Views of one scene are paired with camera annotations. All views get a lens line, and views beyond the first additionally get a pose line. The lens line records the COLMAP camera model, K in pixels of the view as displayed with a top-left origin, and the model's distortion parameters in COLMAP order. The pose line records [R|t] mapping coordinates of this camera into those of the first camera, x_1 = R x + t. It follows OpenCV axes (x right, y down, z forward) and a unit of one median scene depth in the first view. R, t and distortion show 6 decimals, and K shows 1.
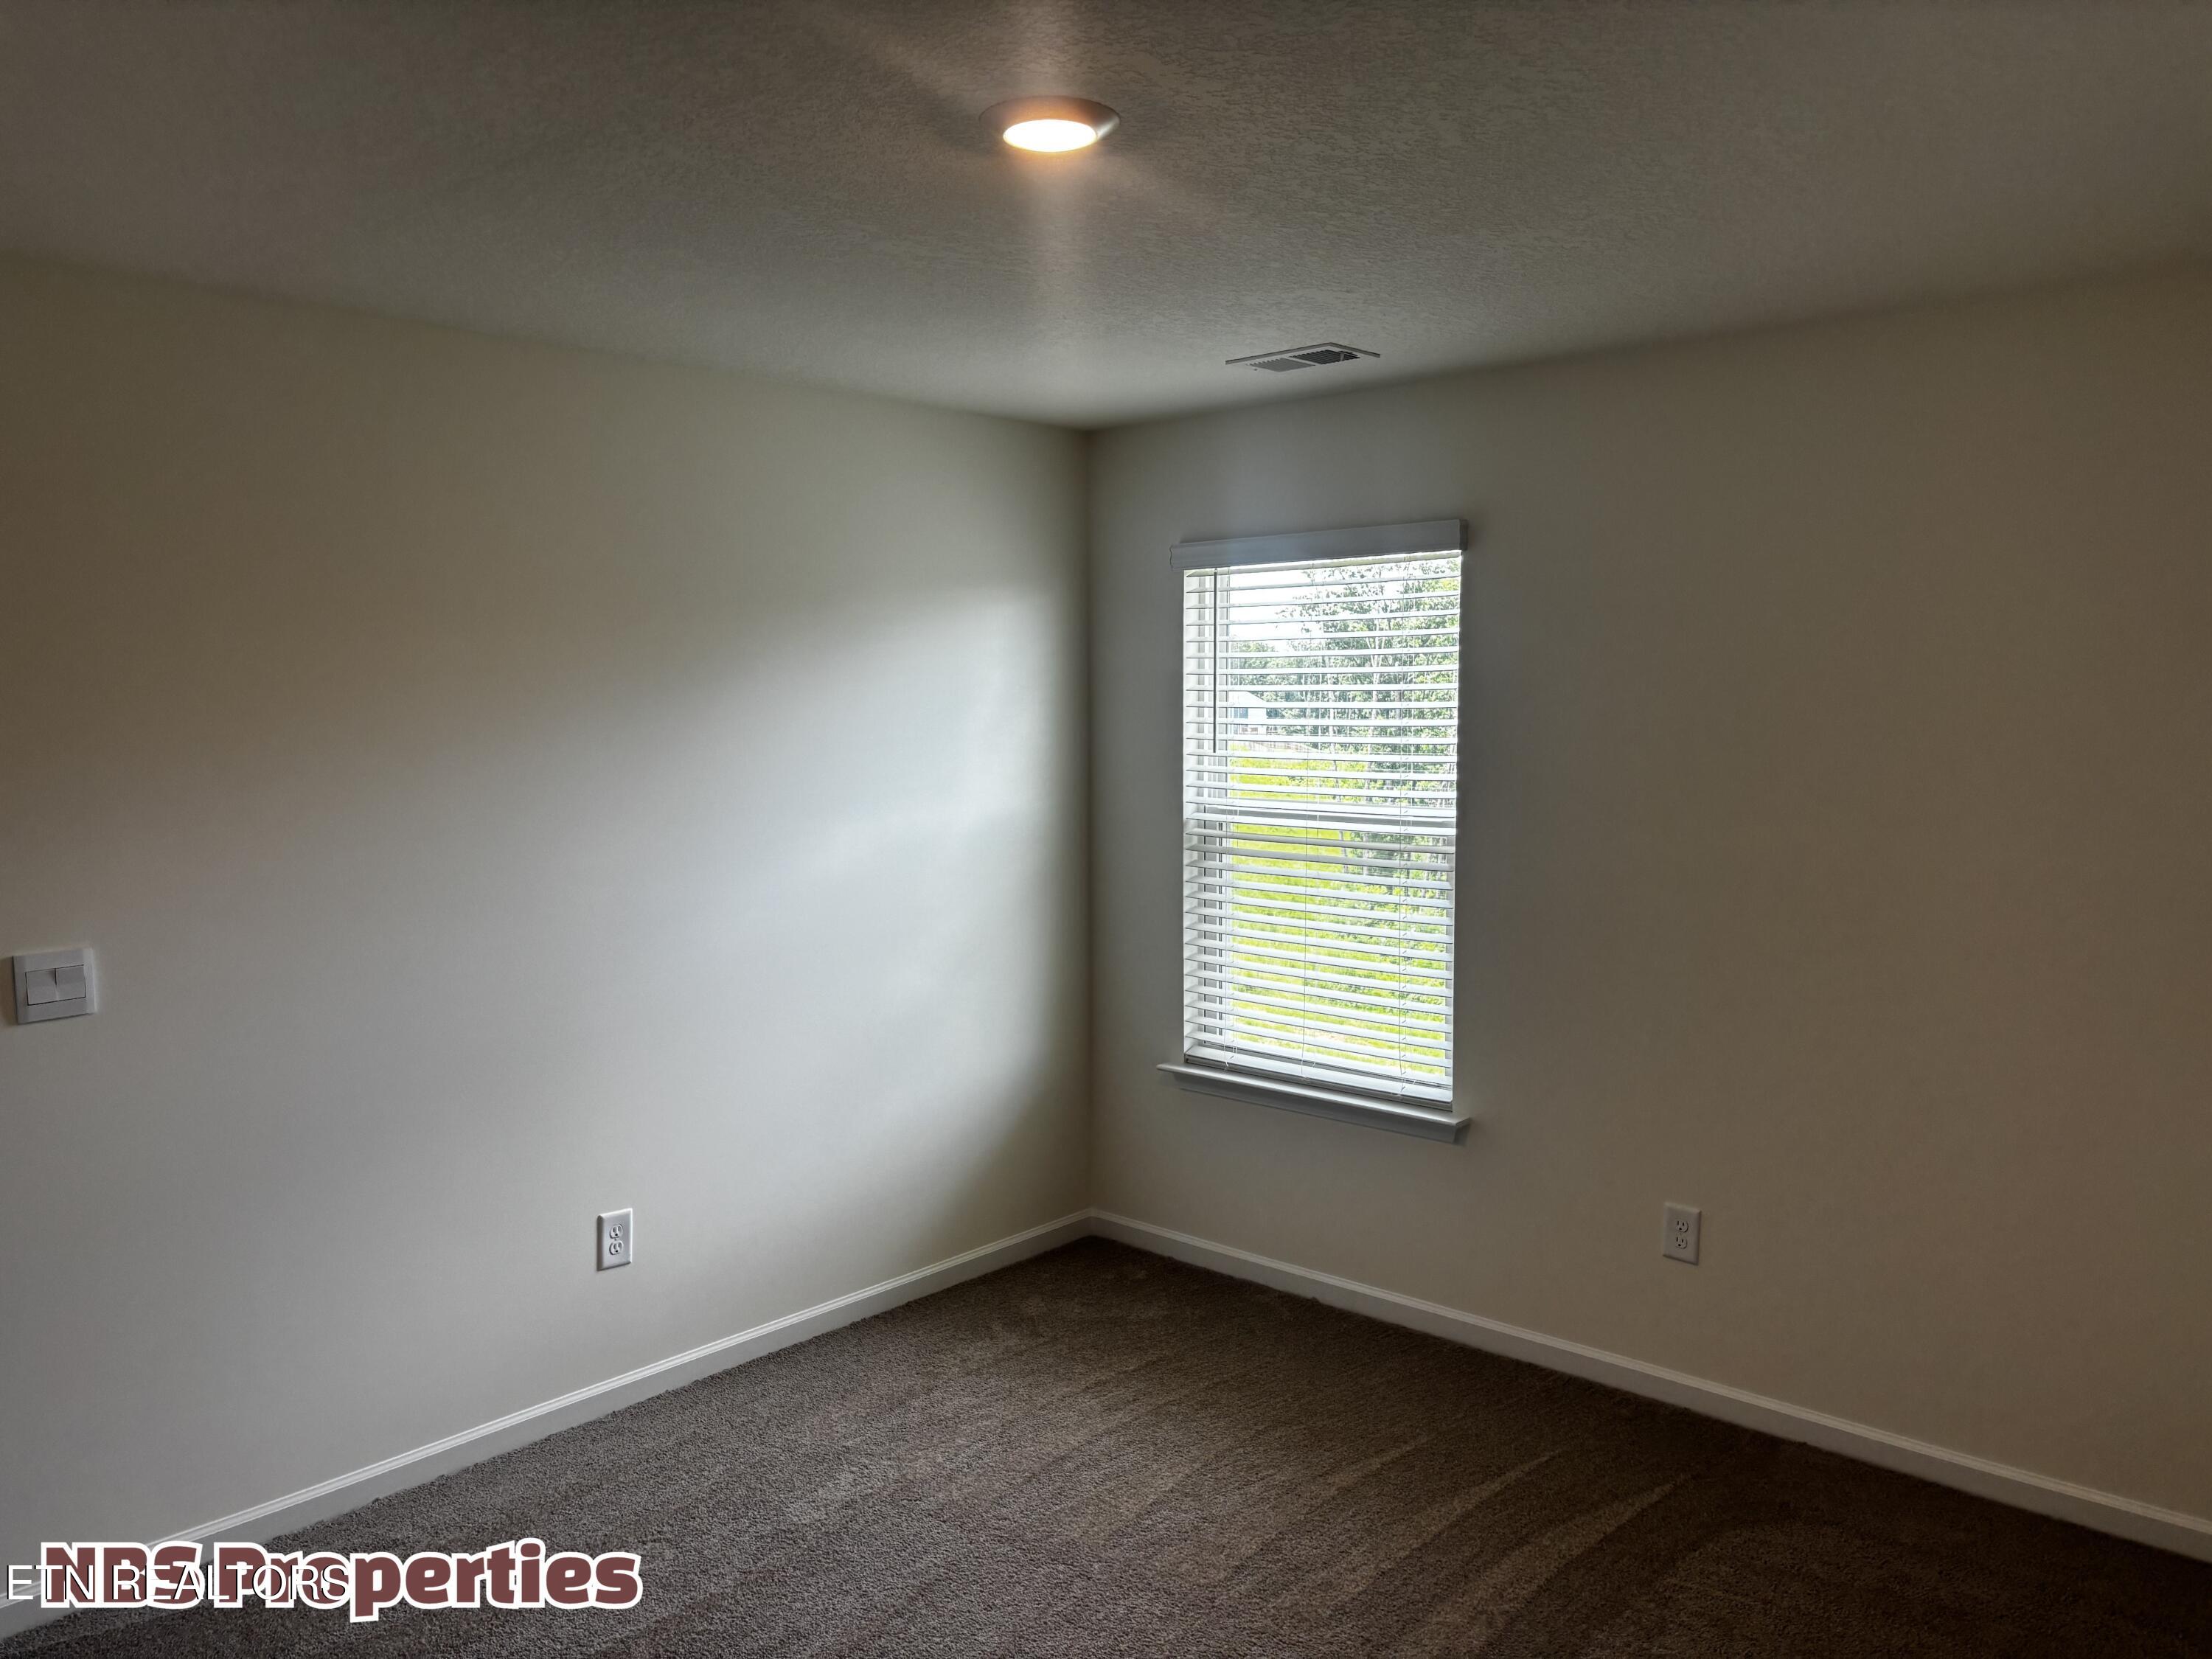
lens RADIAL K [[1681.5, 0, 1011.9], [0, 1681.5, 795.4], [0, 0, 1]] dist [0.057541, -0.044599]
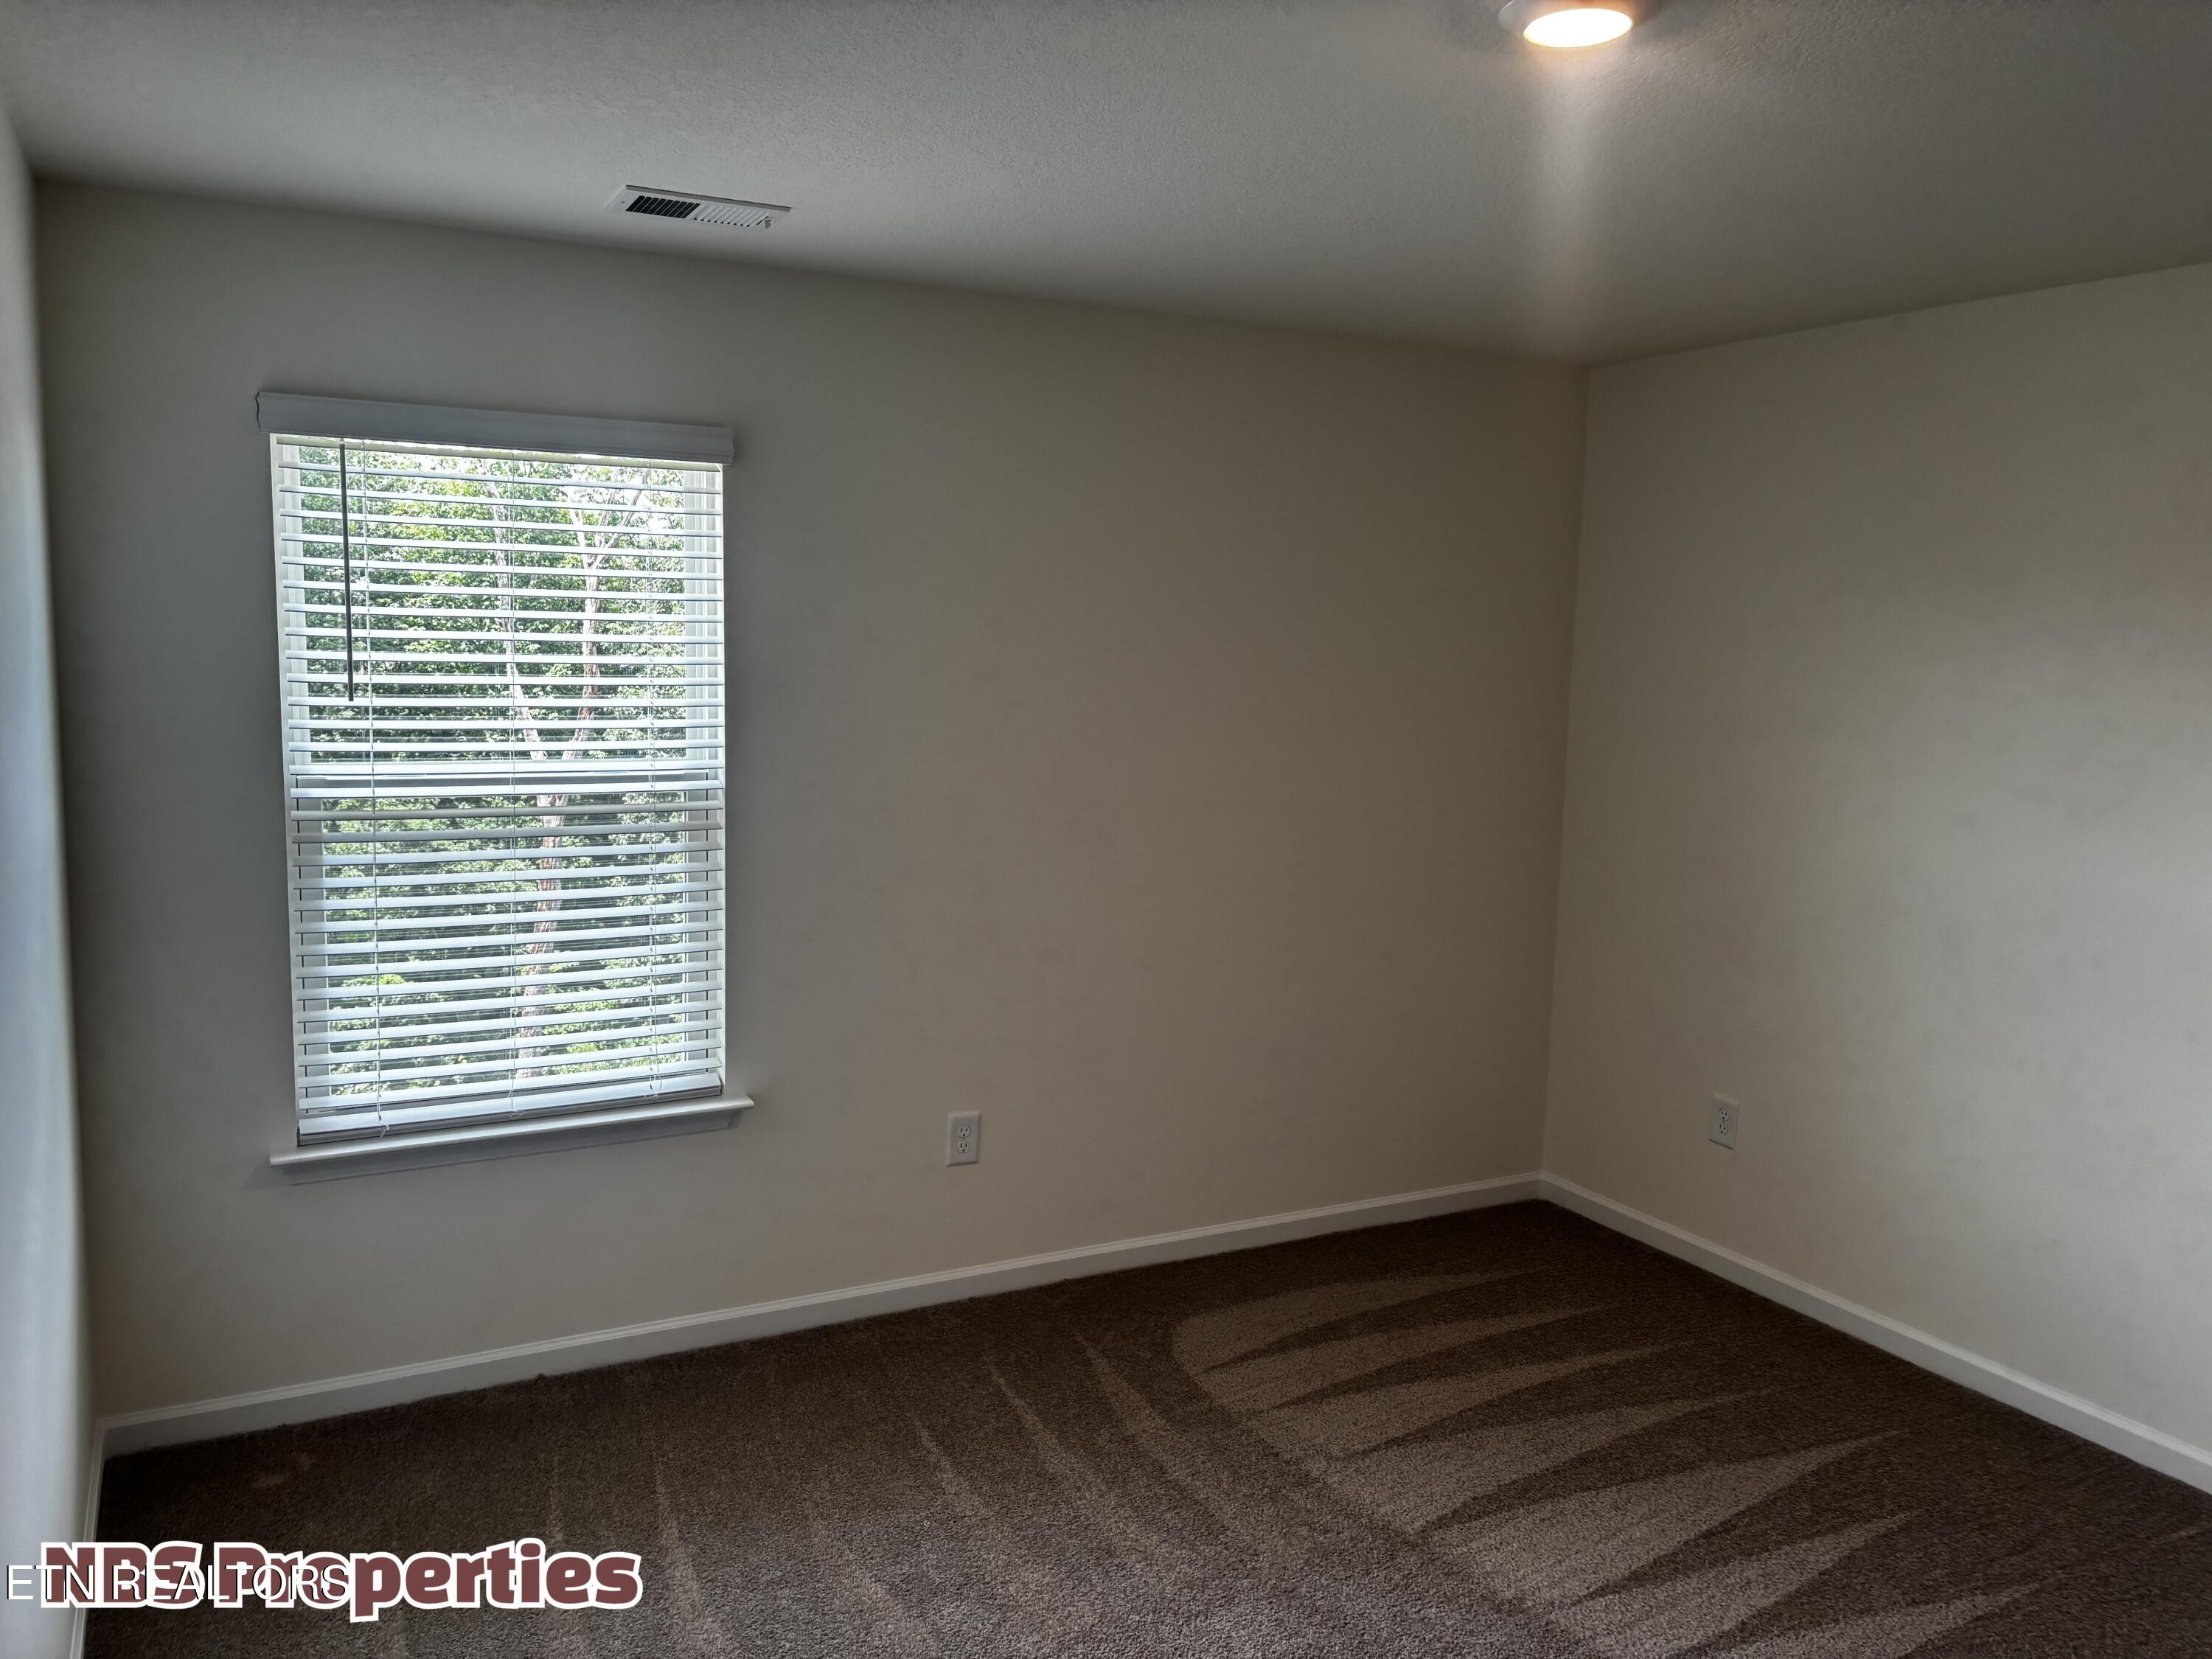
lens RADIAL K [[1681.5, 0, 1113.1], [0, 1681.5, 819.2], [0, 0, 1]] dist [0.057541, -0.044599]
pose [[0.328306, -0.099129, 0.939356, -0.484528], [0.039005, 0.995052, 0.091374, -0.031309], [-0.943766, 0.006641, 0.330548, 0.492052]]
